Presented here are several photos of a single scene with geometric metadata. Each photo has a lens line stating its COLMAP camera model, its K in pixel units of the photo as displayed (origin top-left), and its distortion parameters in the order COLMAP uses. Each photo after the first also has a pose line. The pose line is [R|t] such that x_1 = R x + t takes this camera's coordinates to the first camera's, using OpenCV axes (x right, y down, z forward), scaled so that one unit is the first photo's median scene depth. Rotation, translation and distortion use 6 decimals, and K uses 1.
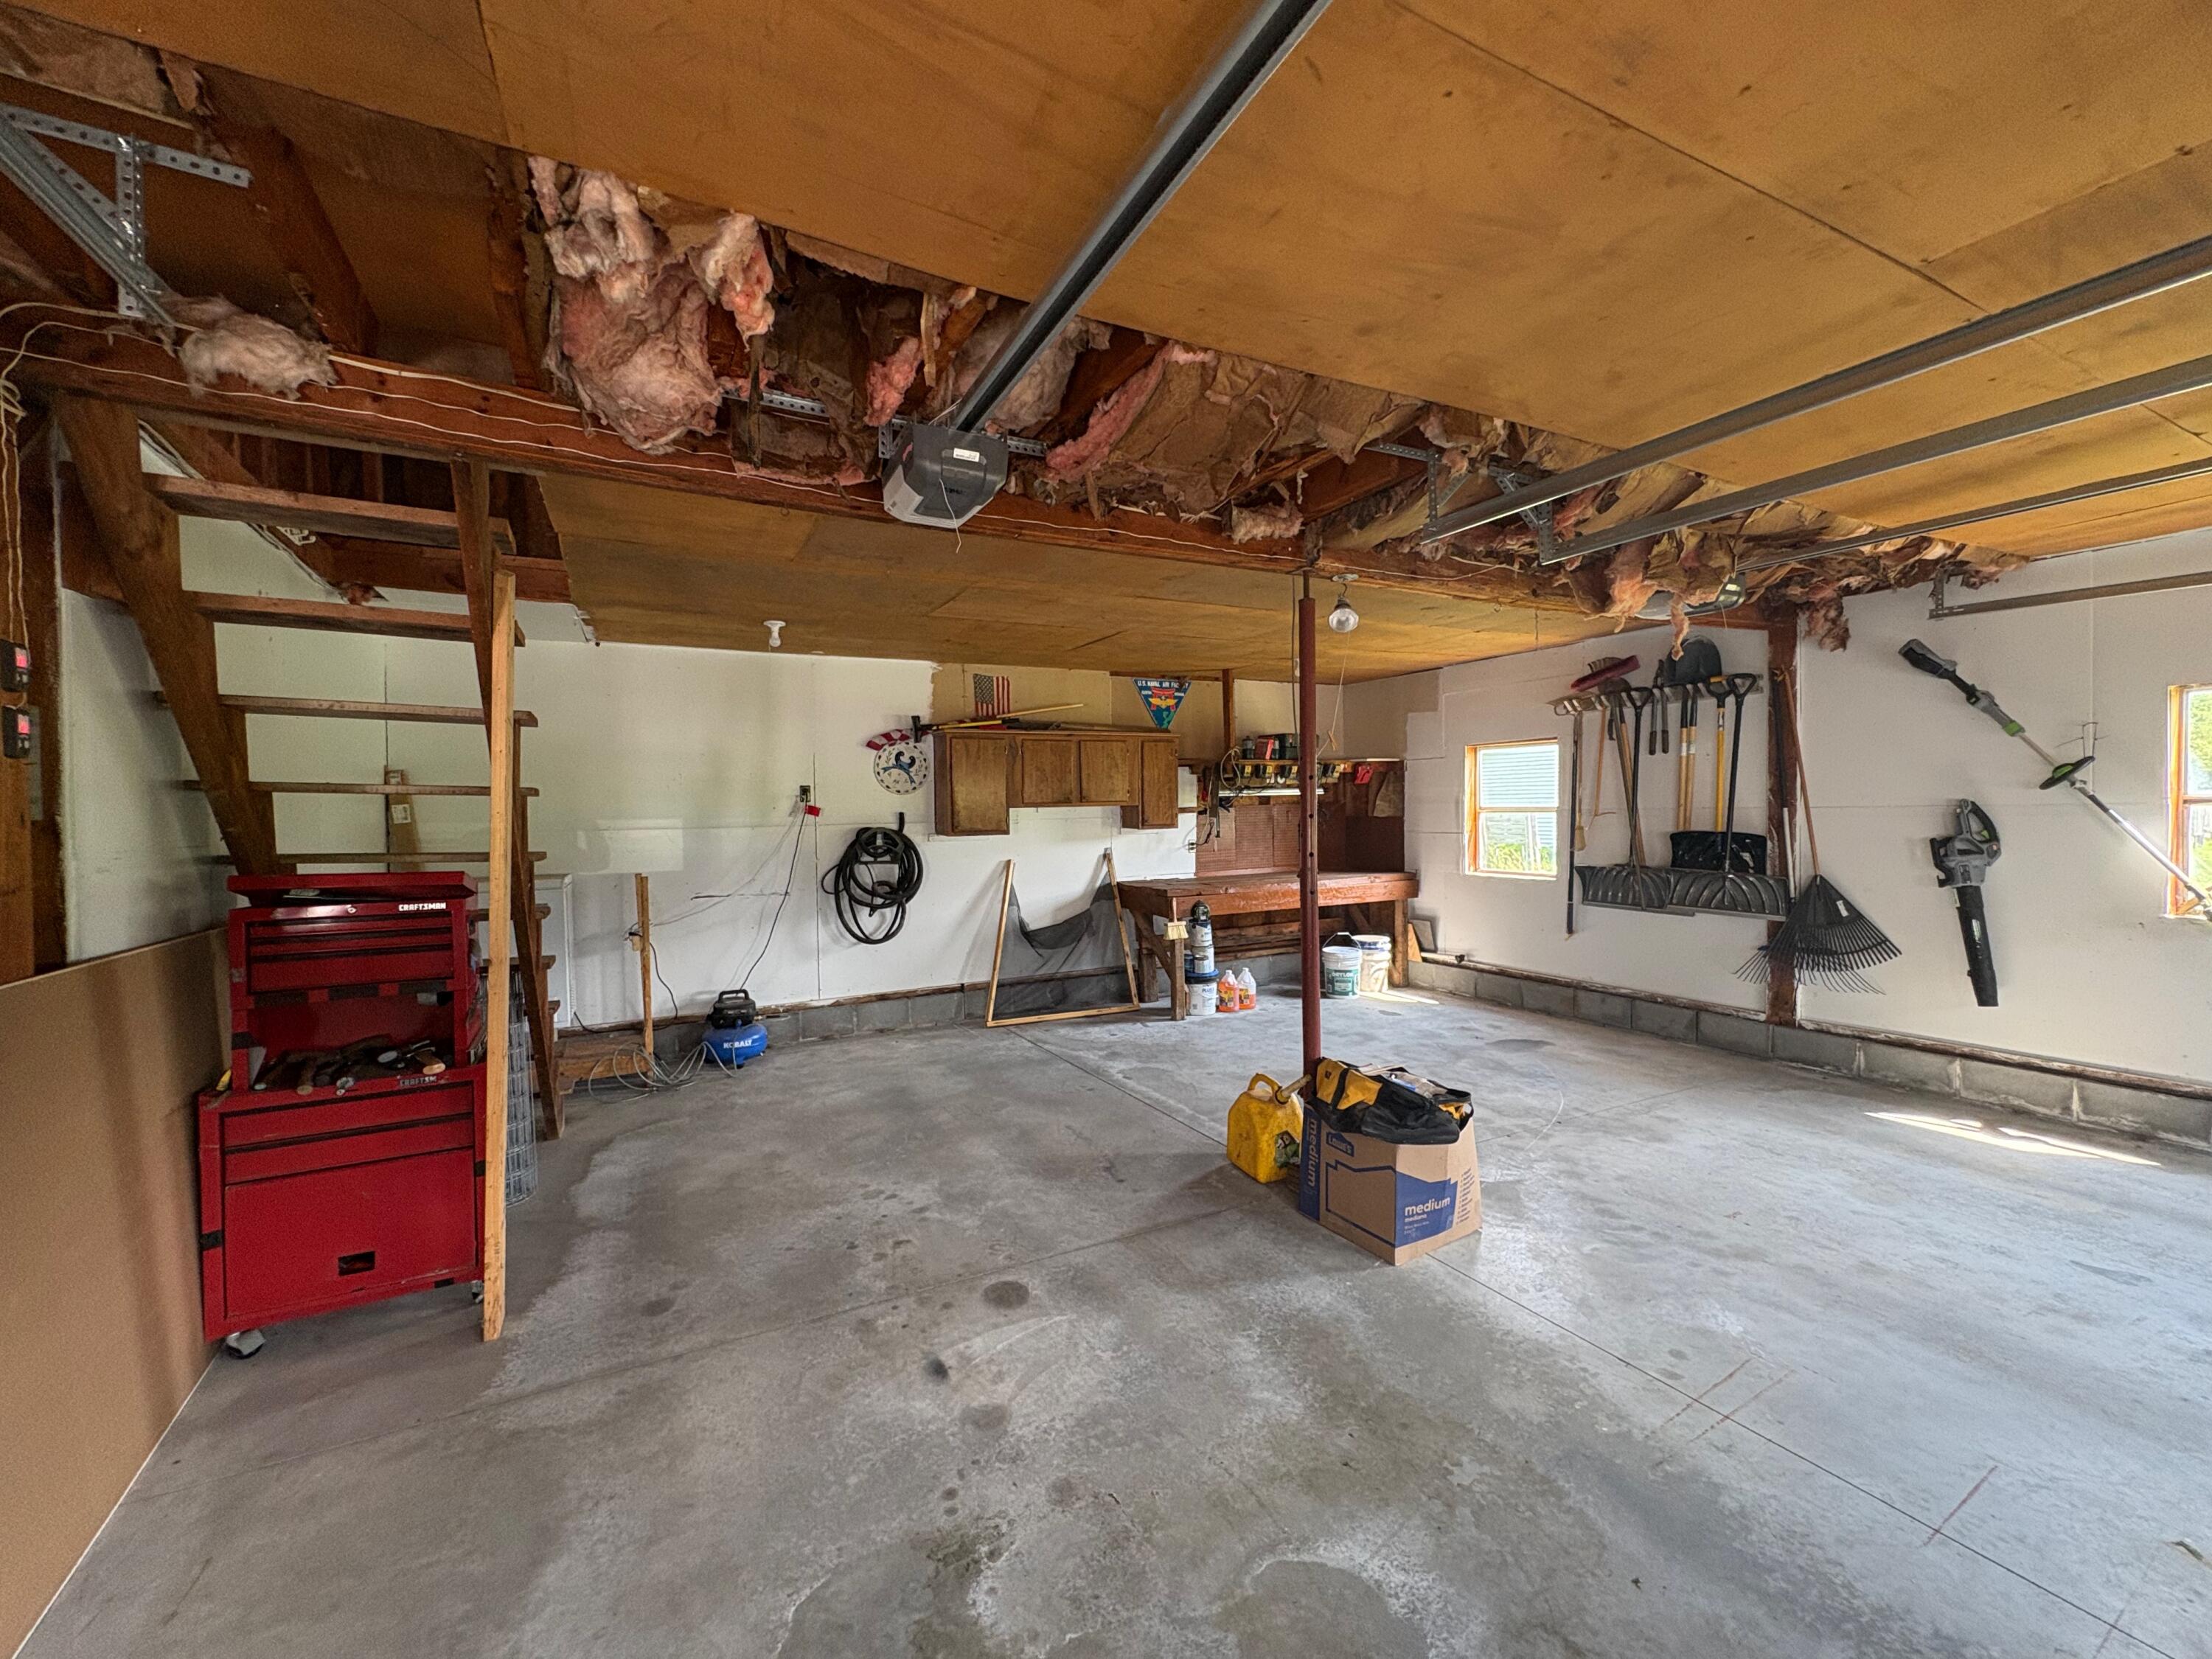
lens RADIAL K [[882.1, 0, 1104.8], [0, 882.1, 831.1], [0, 0, 1]] dist [0.001881, -0.000199]
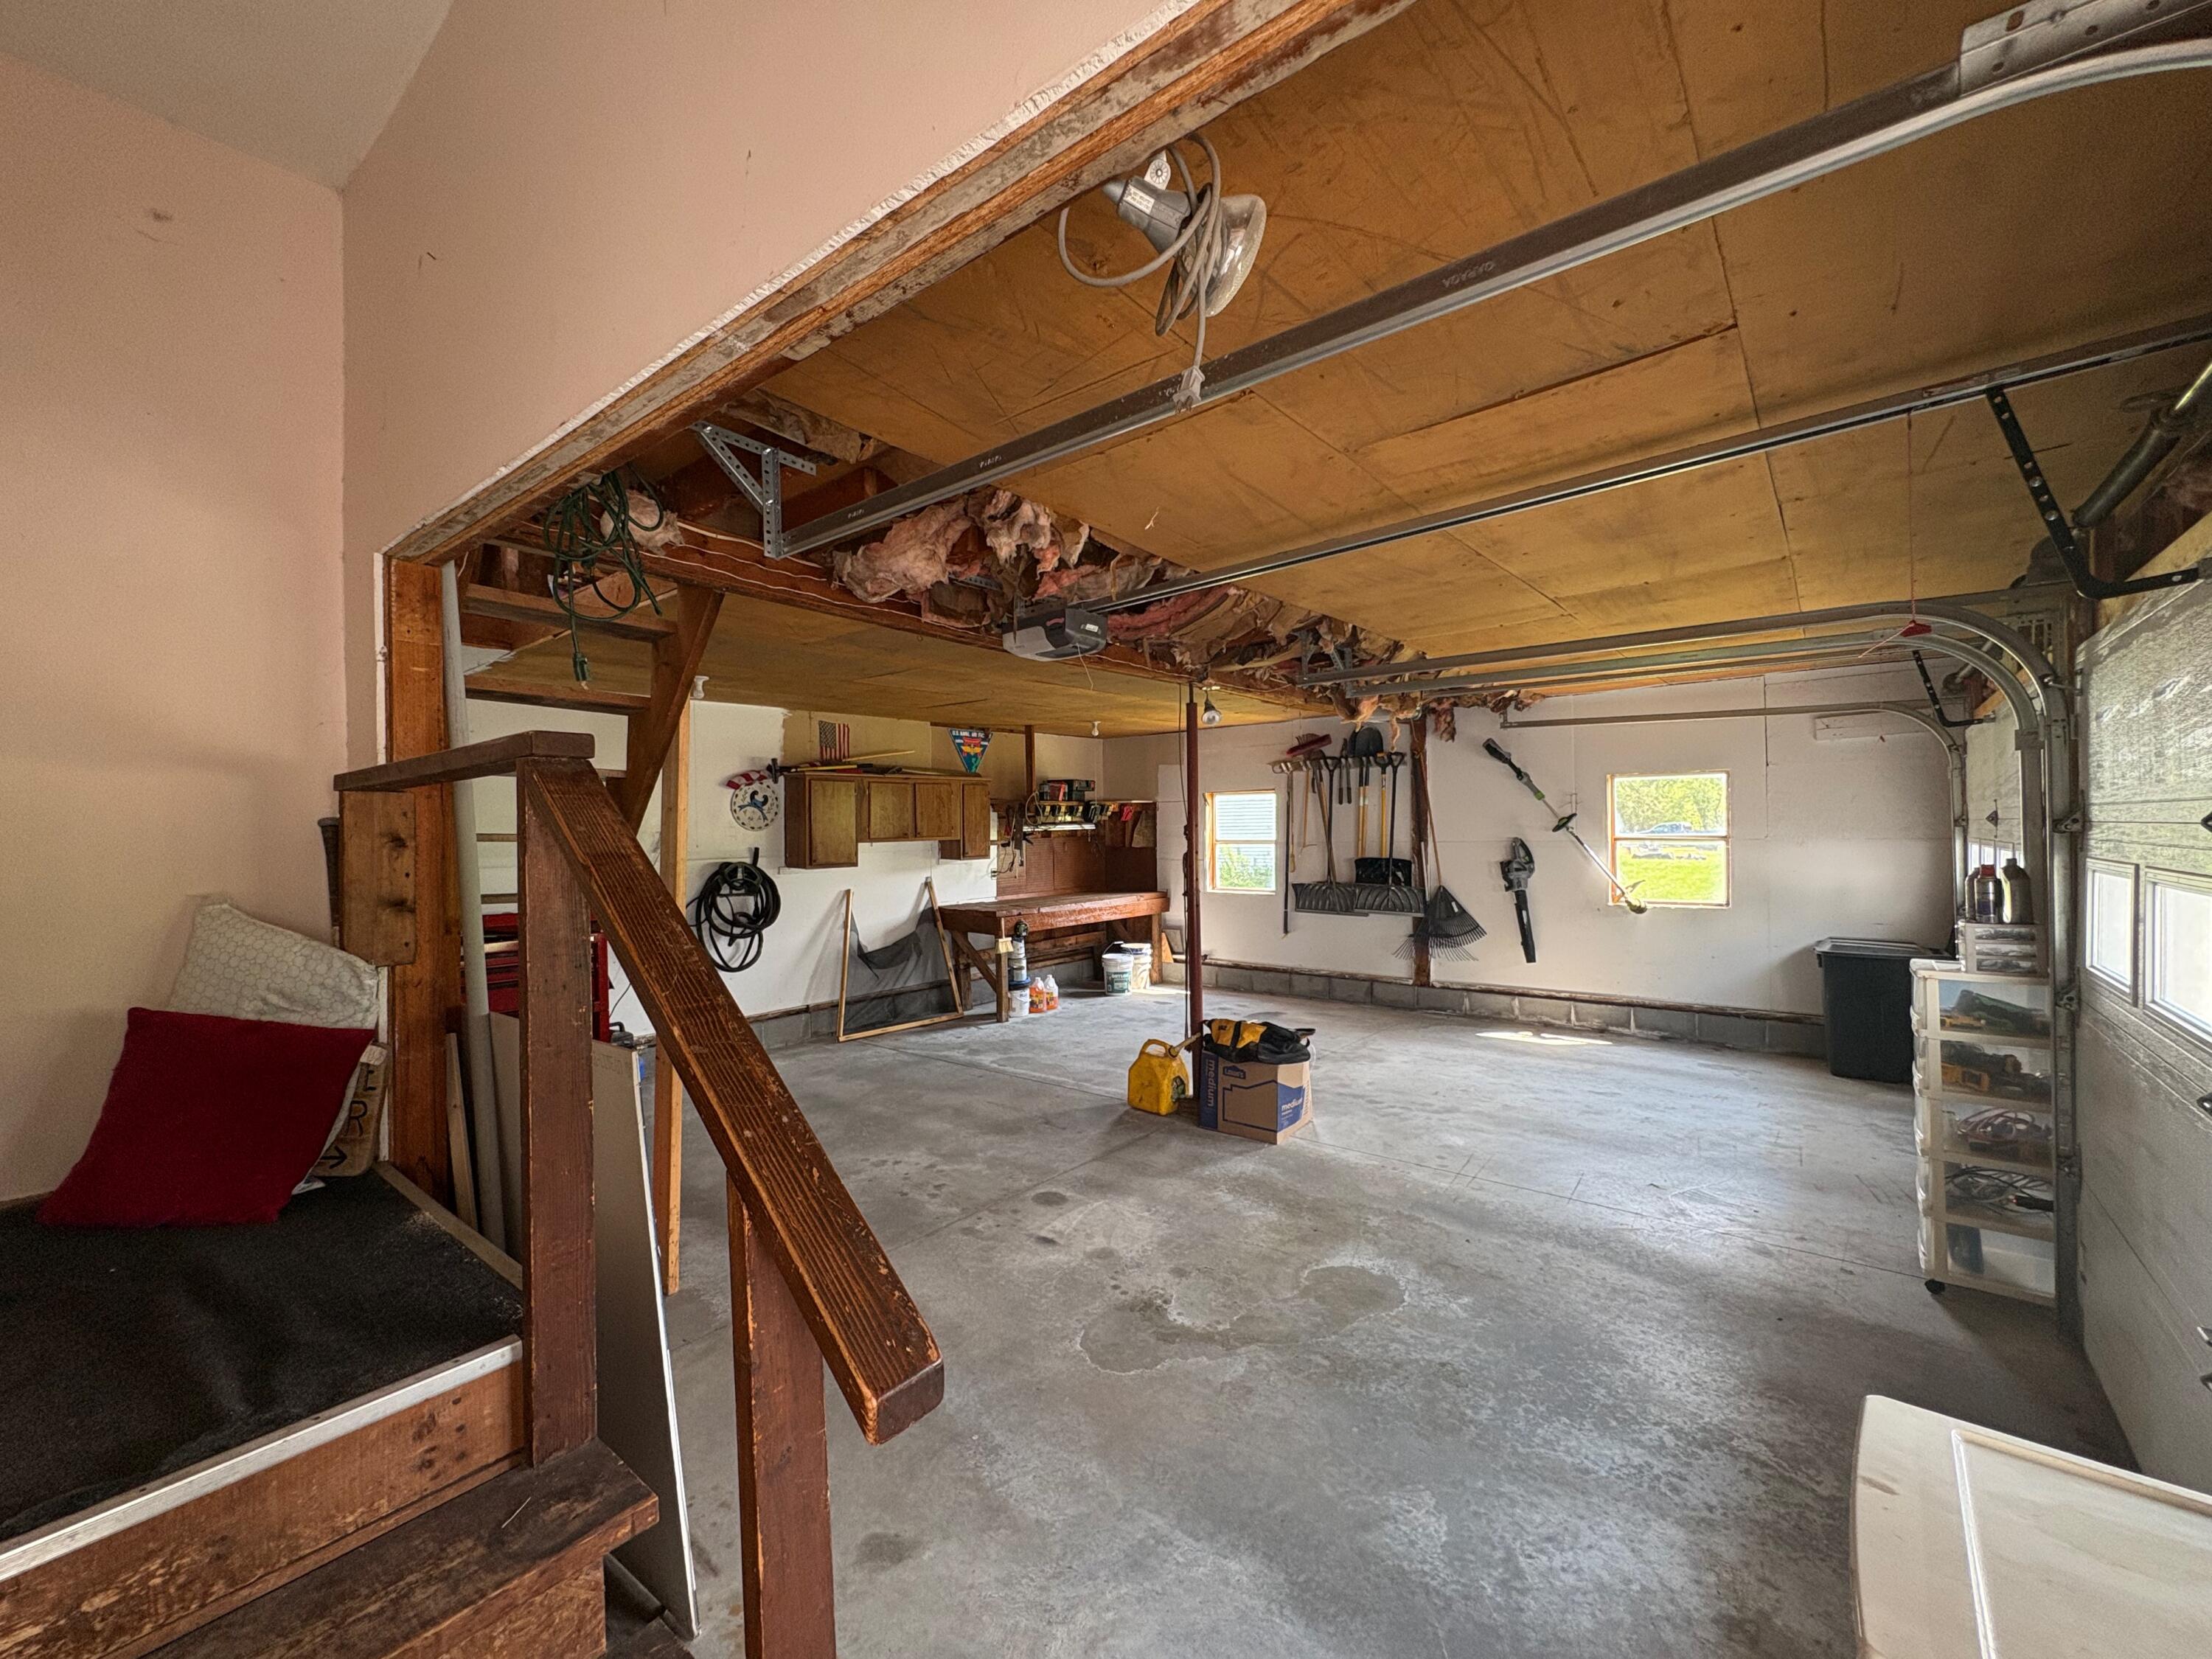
lens RADIAL K [[882.1, 0, 1104.4], [0, 882.1, 830.6], [0, 0, 1]] dist [0.001881, -0.000199]
pose [[0.922793, 0.000759, 0.385296, -0.287799], [0.010233, 0.999597, -0.026475, -0.010155], [-0.385161, 0.028374, 0.922413, -0.171151]]
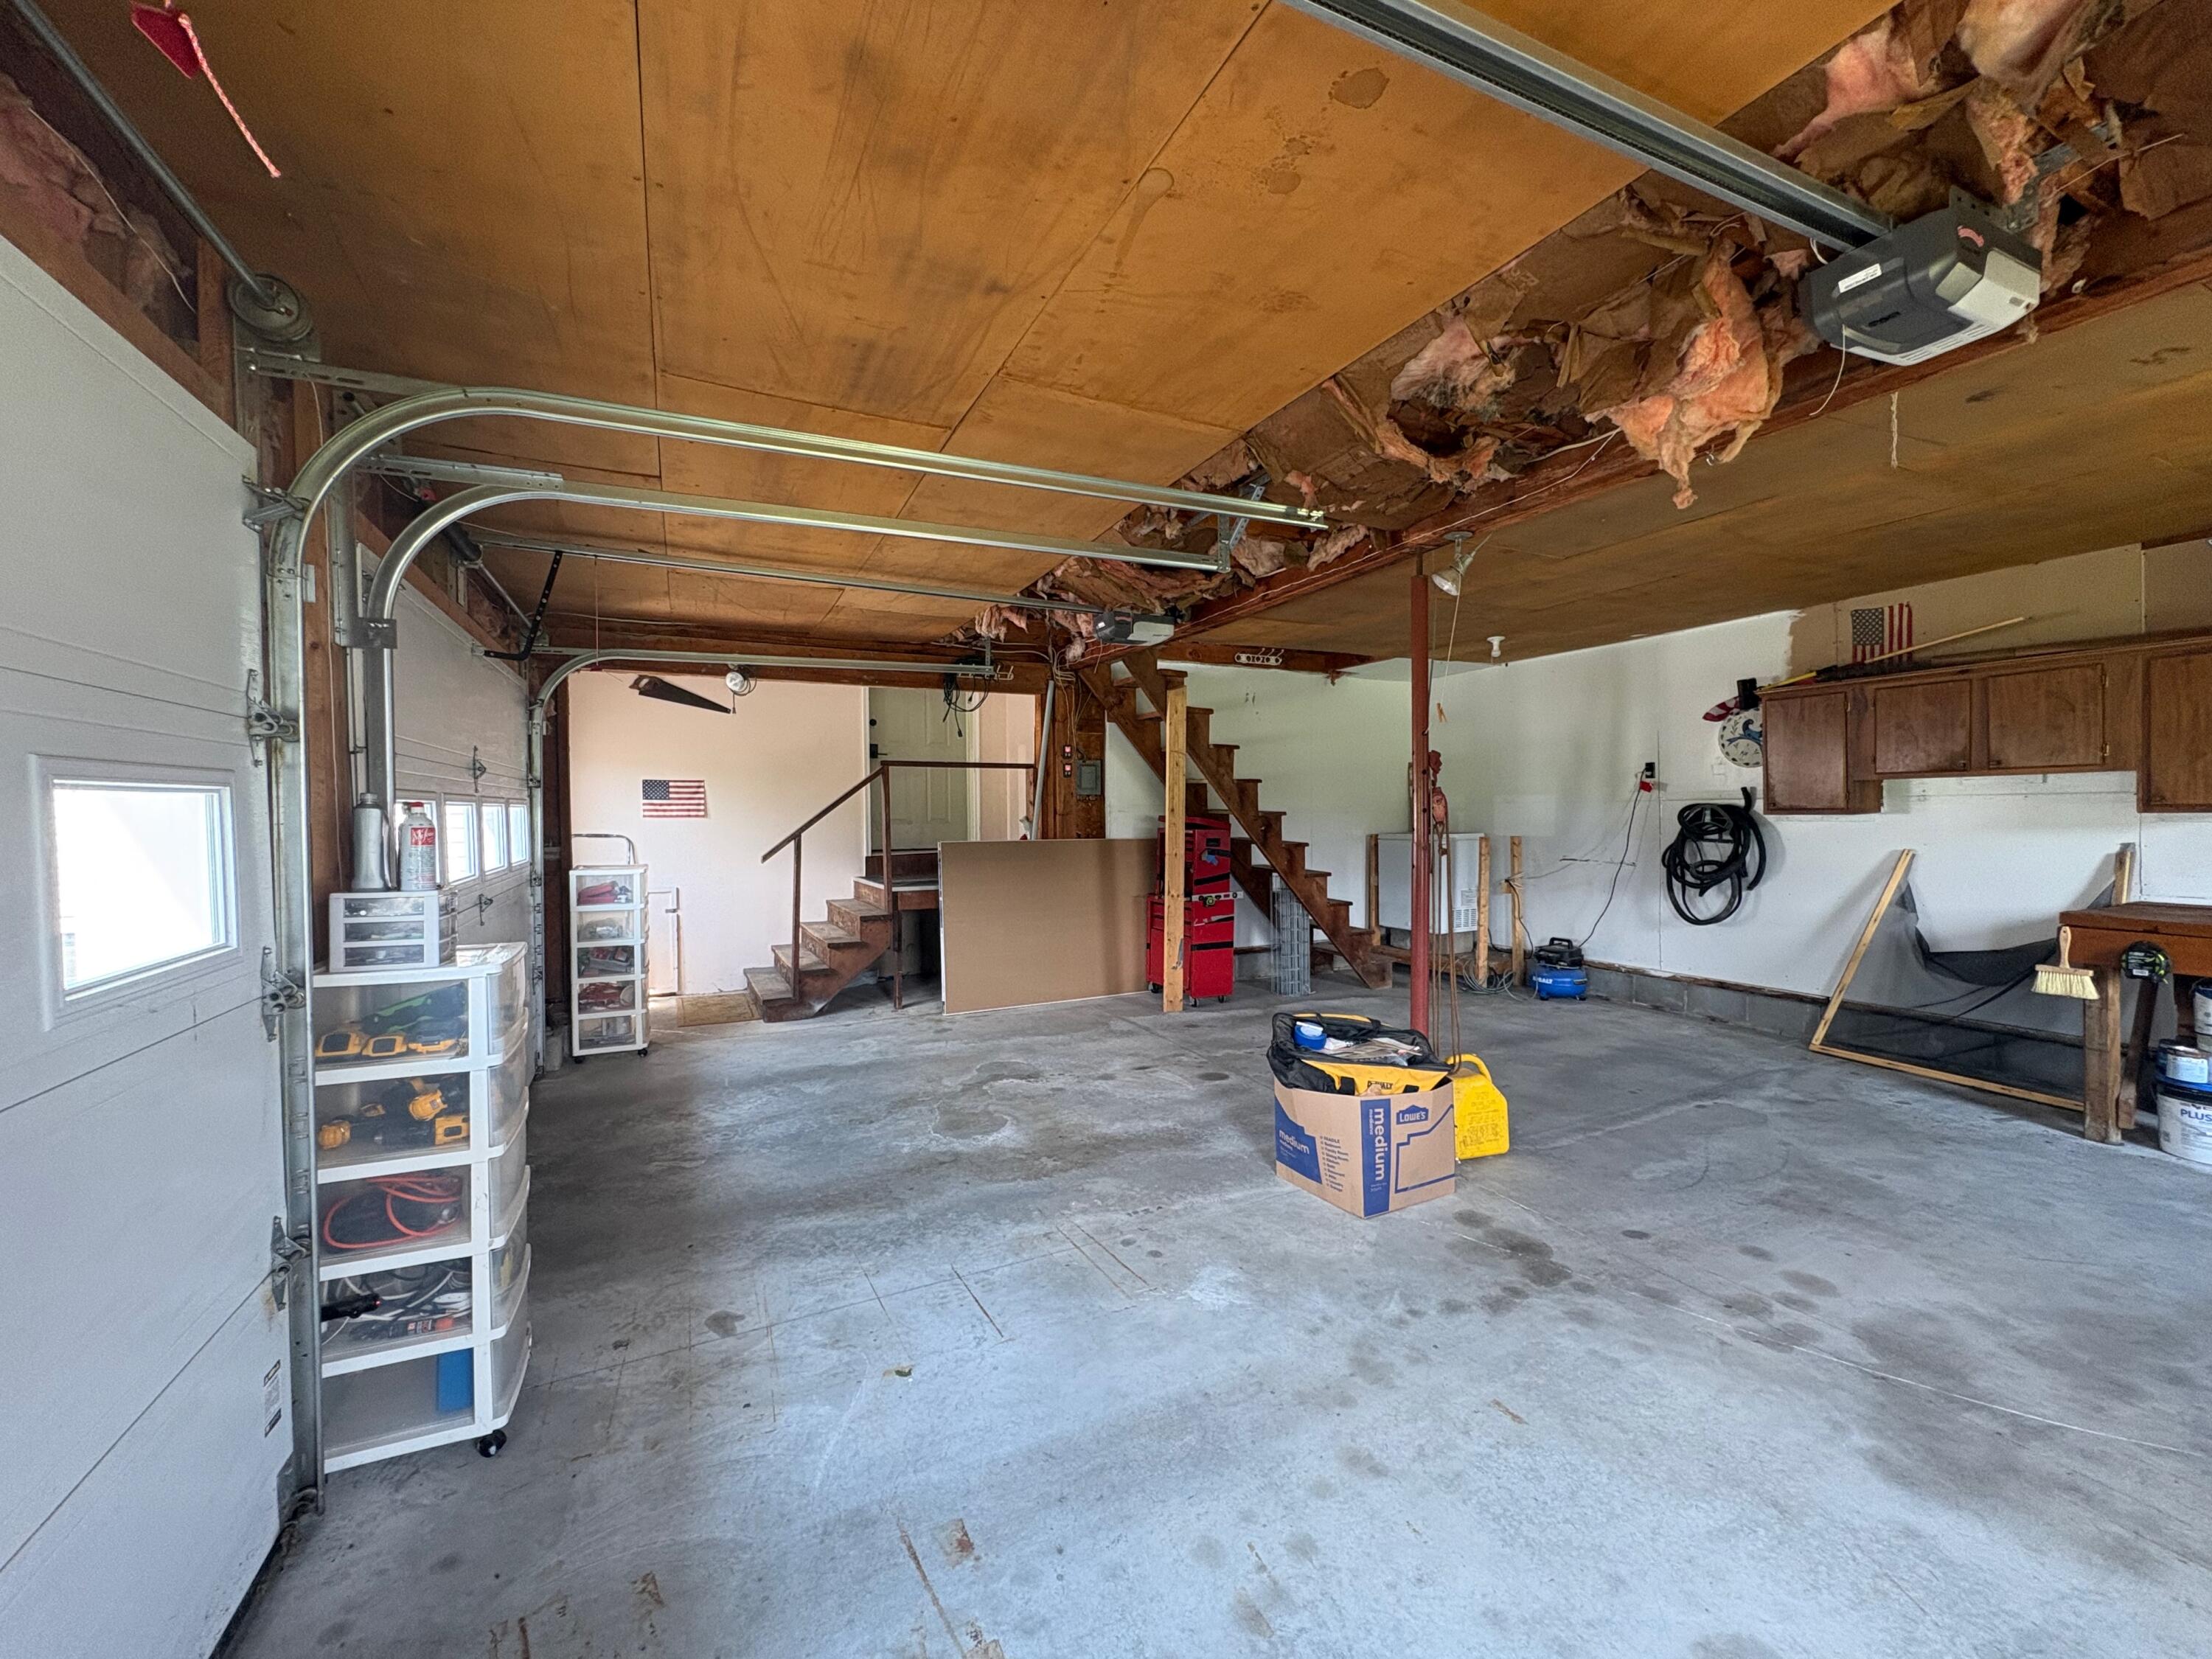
lens RADIAL K [[882.1, 0, 1111.9], [0, 882.1, 830.2], [0, 0, 1]] dist [0.001881, -0.000199]
pose [[-0.022501, 0.041327, -0.998892, 0.785230], [-0.013688, 0.999039, 0.041642, -0.006561], [0.999653, 0.014610, -0.021914, 0.420853]]
